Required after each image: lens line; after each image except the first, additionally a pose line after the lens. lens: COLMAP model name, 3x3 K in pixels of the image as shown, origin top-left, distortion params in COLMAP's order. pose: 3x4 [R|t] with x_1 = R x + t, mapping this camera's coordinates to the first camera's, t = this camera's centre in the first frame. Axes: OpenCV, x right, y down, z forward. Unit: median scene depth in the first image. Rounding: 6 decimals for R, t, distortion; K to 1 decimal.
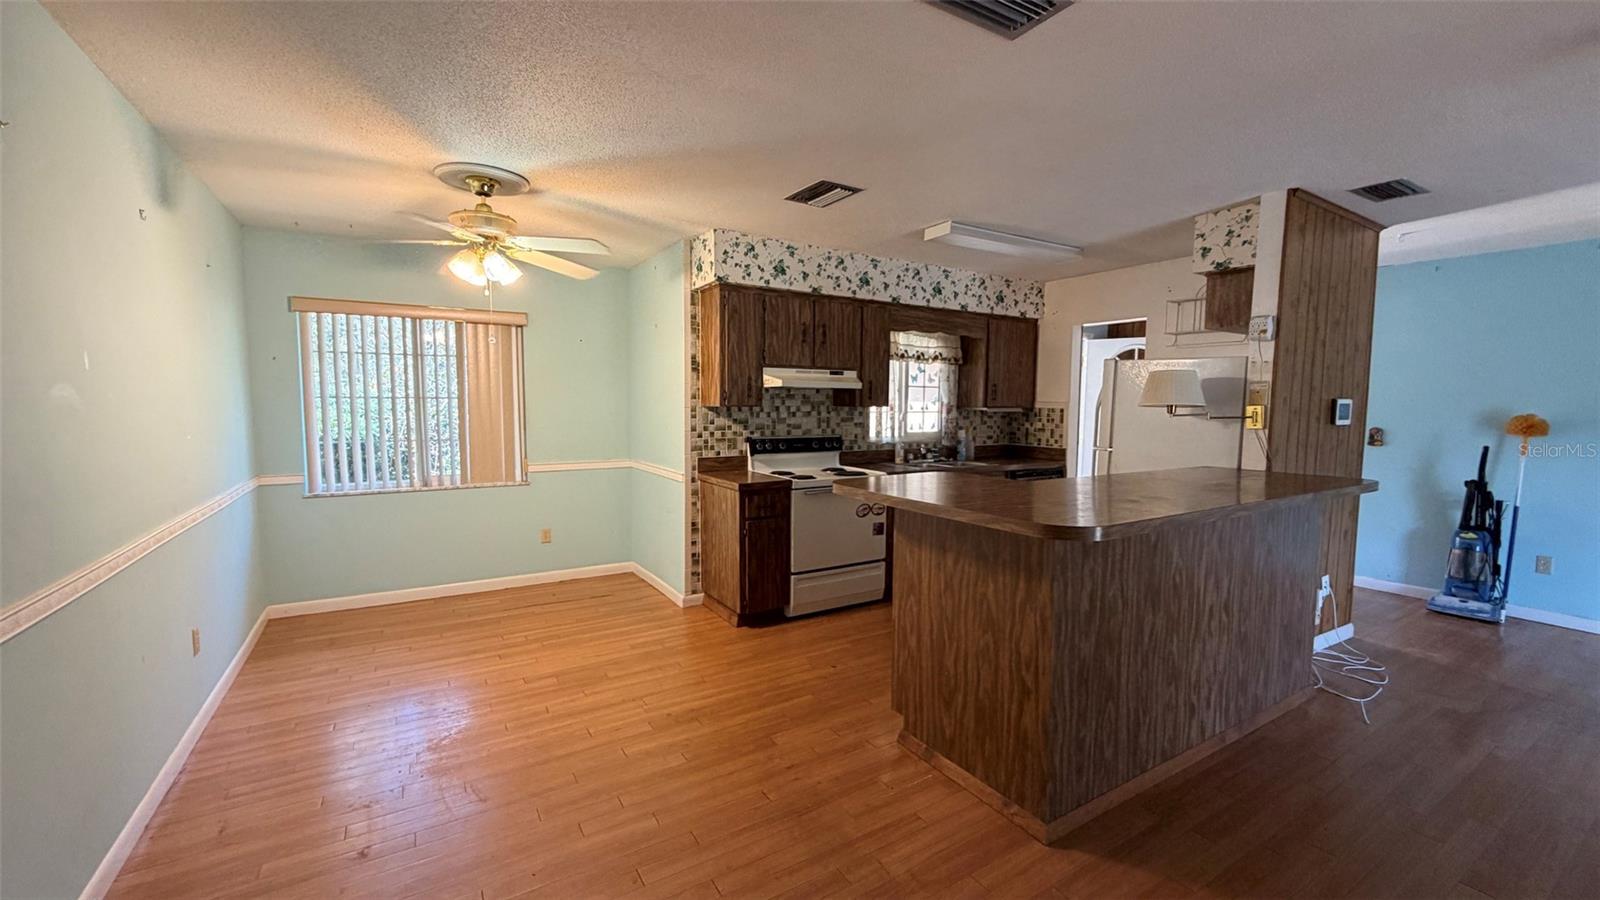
lens RADIAL K [[638.5, 0, 798.7], [0, 638.5, 452.5], [0, 0, 1]] dist [0.000524, 0.000055]
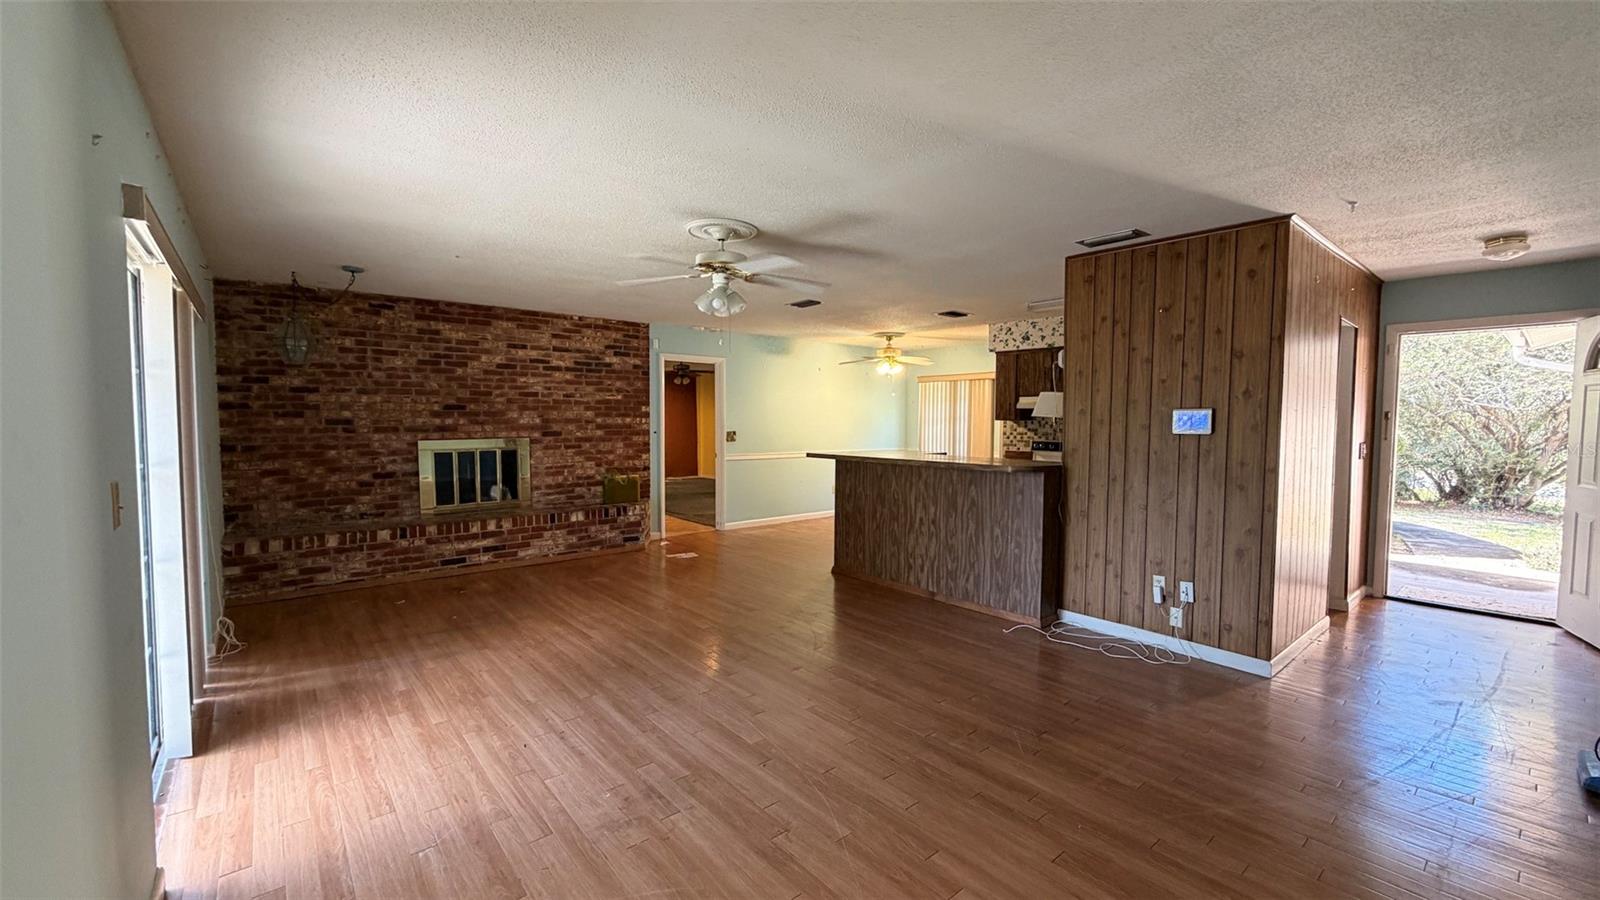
lens RADIAL K [[638.5, 0, 794.9], [0, 638.5, 452.0], [0, 0, 1]] dist [0.000524, 0.000055]
pose [[0.138563, 0.044061, -0.989373, 1.444725], [-0.083634, 0.995962, 0.032641, 0.004016], [0.986816, 0.078222, 0.141688, 0.185936]]
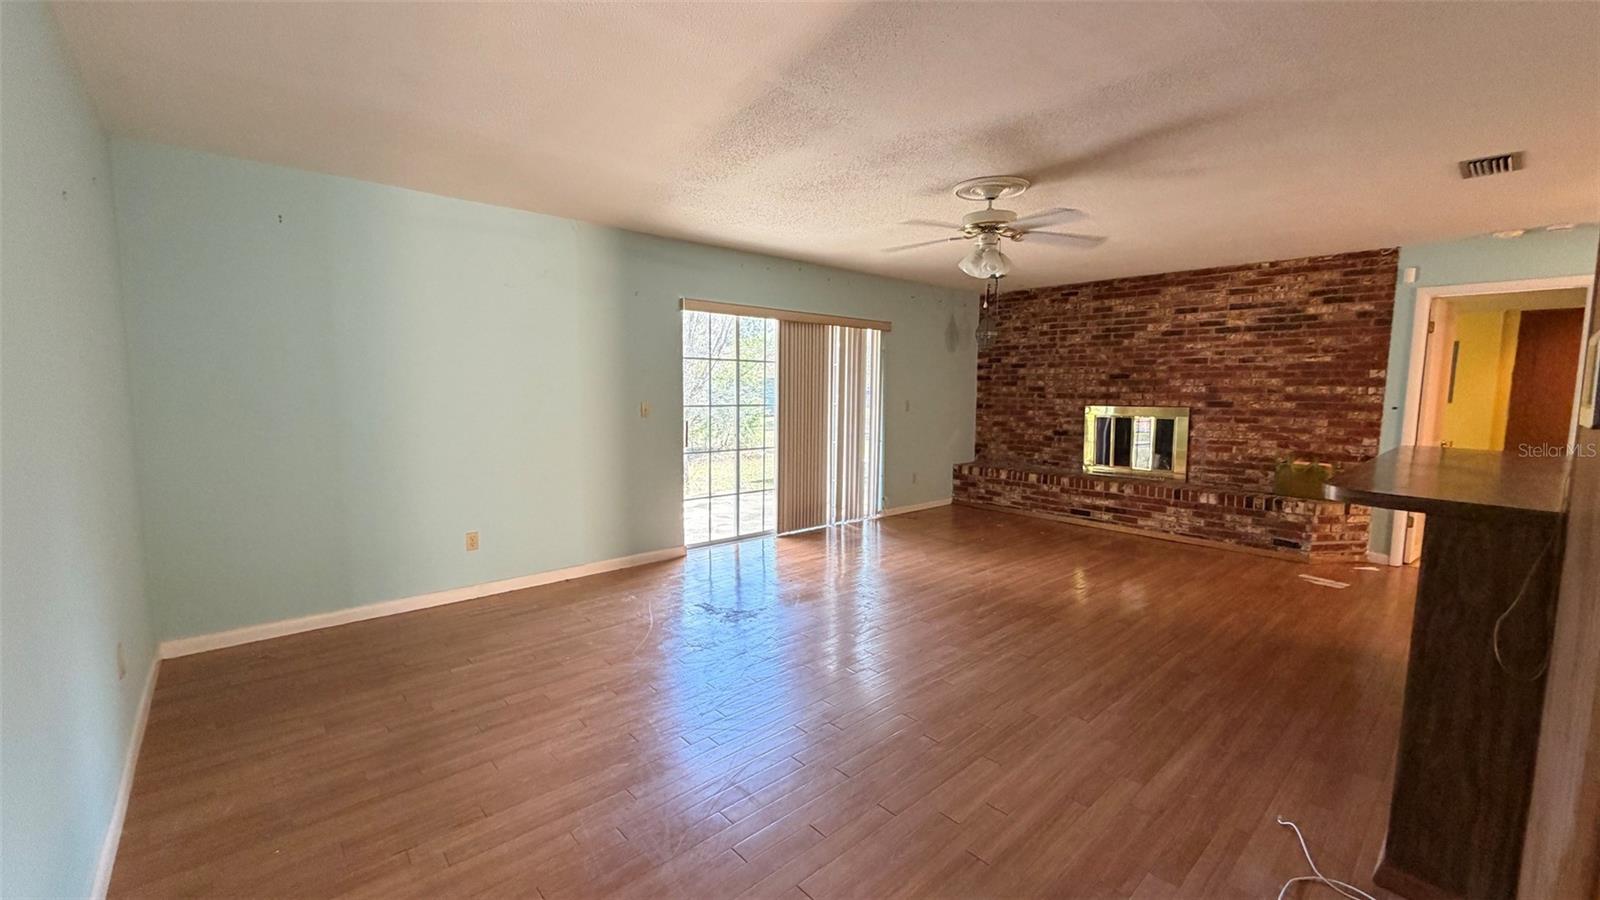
lens RADIAL K [[638.5, 0, 797.5], [0, 638.5, 451.9], [0, 0, 1]] dist [0.000524, 0.000055]
pose [[-0.983882, 0.002178, -0.178804, 0.992523], [-0.030687, 0.983035, 0.180832, -0.057650], [0.176165, 0.183405, -0.967124, 0.973210]]
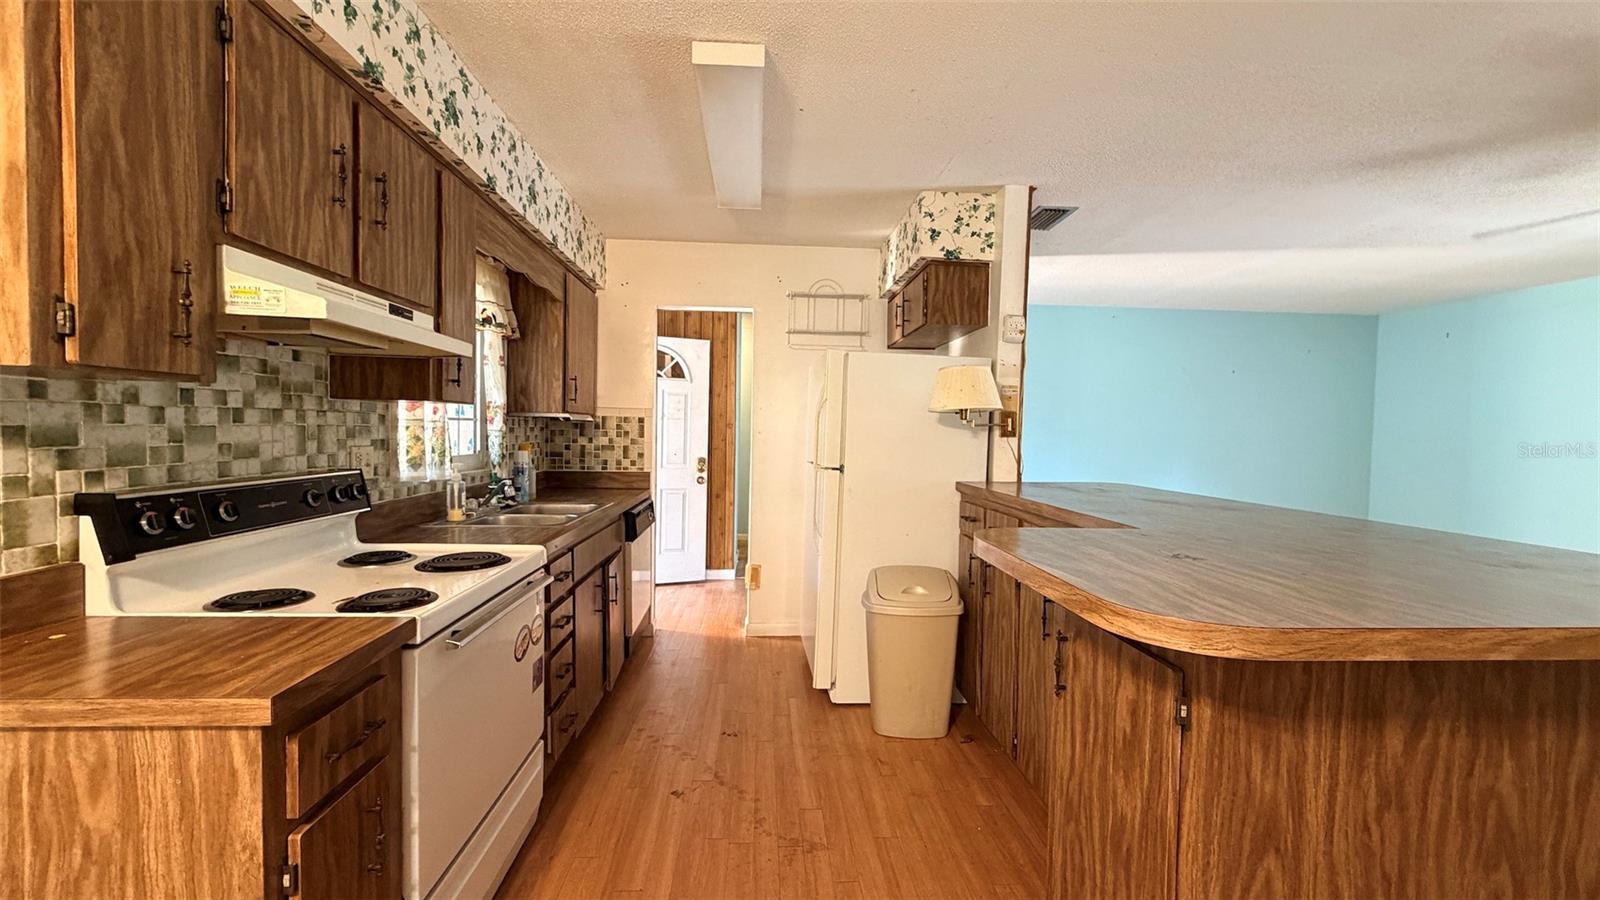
lens RADIAL K [[638.5, 0, 797.9], [0, 638.5, 450.3], [0, 0, 1]] dist [0.000524, 0.000055]
pose [[0.474232, -0.026920, 0.879988, -0.176893], [0.056545, 0.998400, 0.000070, -0.026068], [-0.878582, 0.049725, 0.474995, 0.613880]]
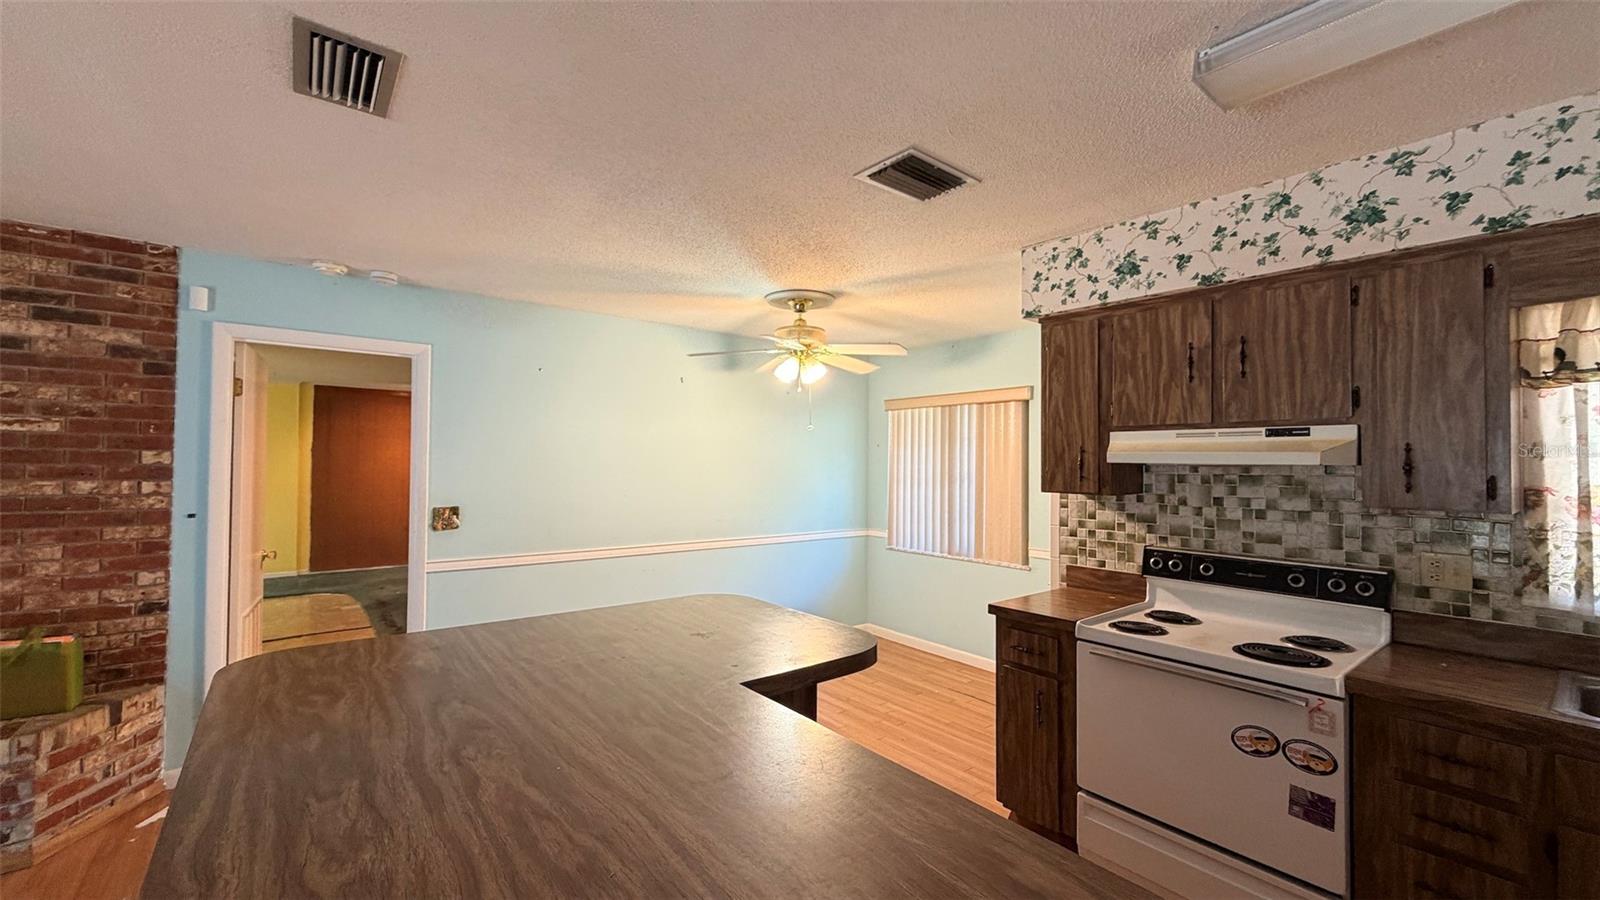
lens RADIAL K [[638.5, 0, 793.9], [0, 638.5, 451.7], [0, 0, 1]] dist [0.000524, 0.000055]
pose [[0.113940, -0.024569, -0.993184, 0.494952], [-0.089939, 0.995334, -0.034940, -0.062213], [0.989408, 0.093307, 0.111199, 0.600355]]
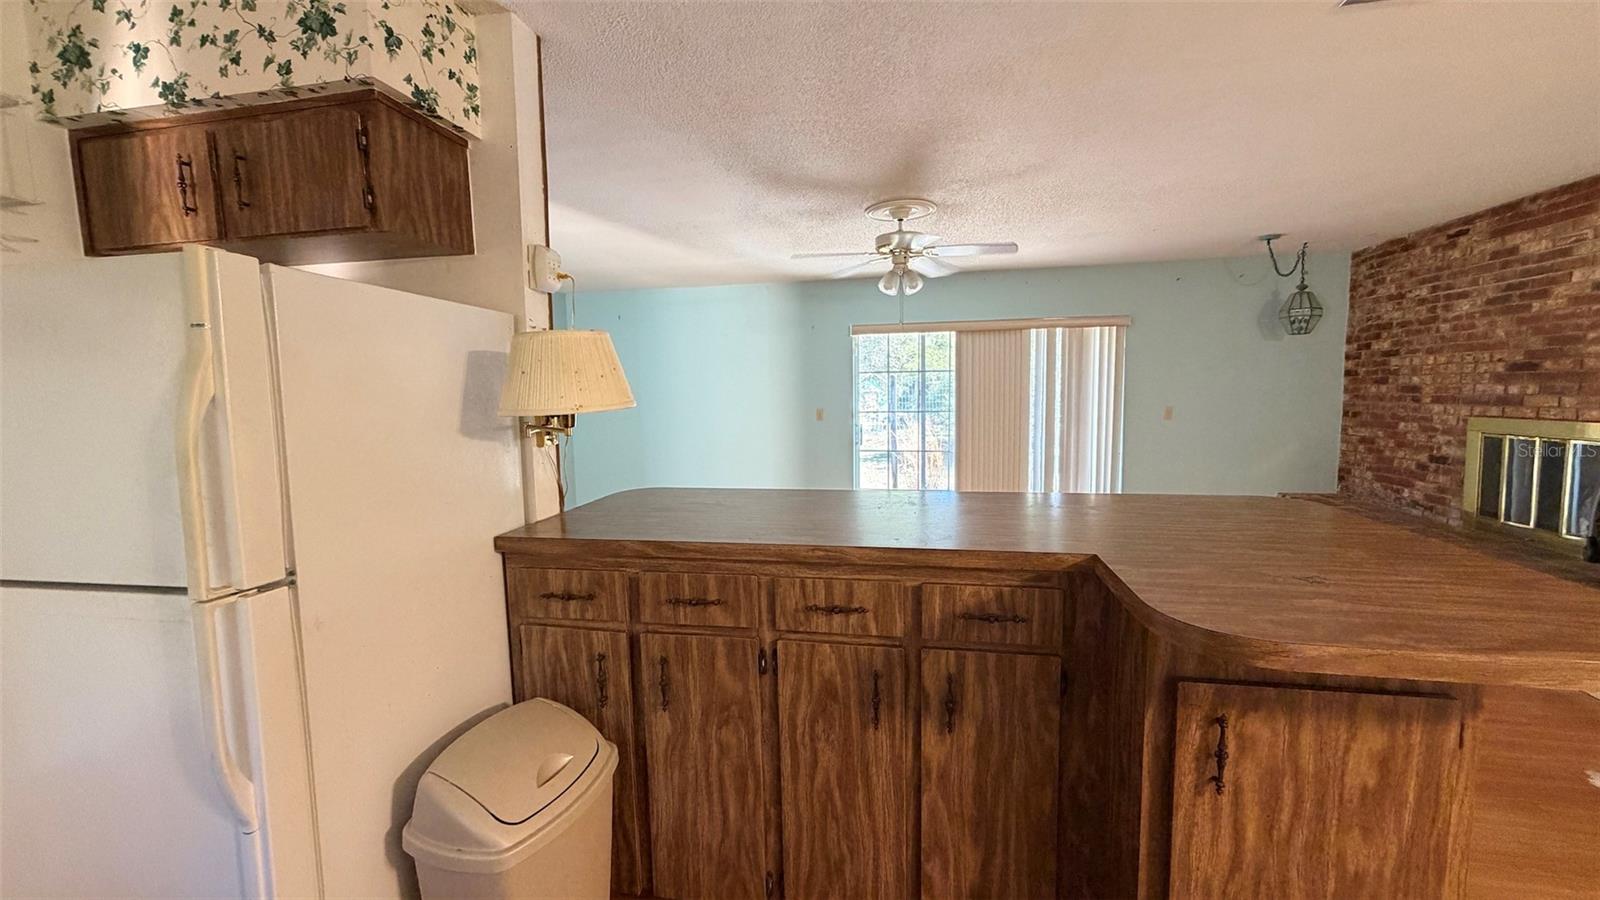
lens RADIAL K [[638.5, 0, 791.9], [0, 638.5, 450.0], [0, 0, 1]] dist [0.000524, 0.000055]
pose [[-0.723261, -0.061722, 0.687811, 0.119953], [0.070526, 0.984188, 0.162479, -0.081900], [-0.686964, 0.166023, -0.707472, 0.928655]]
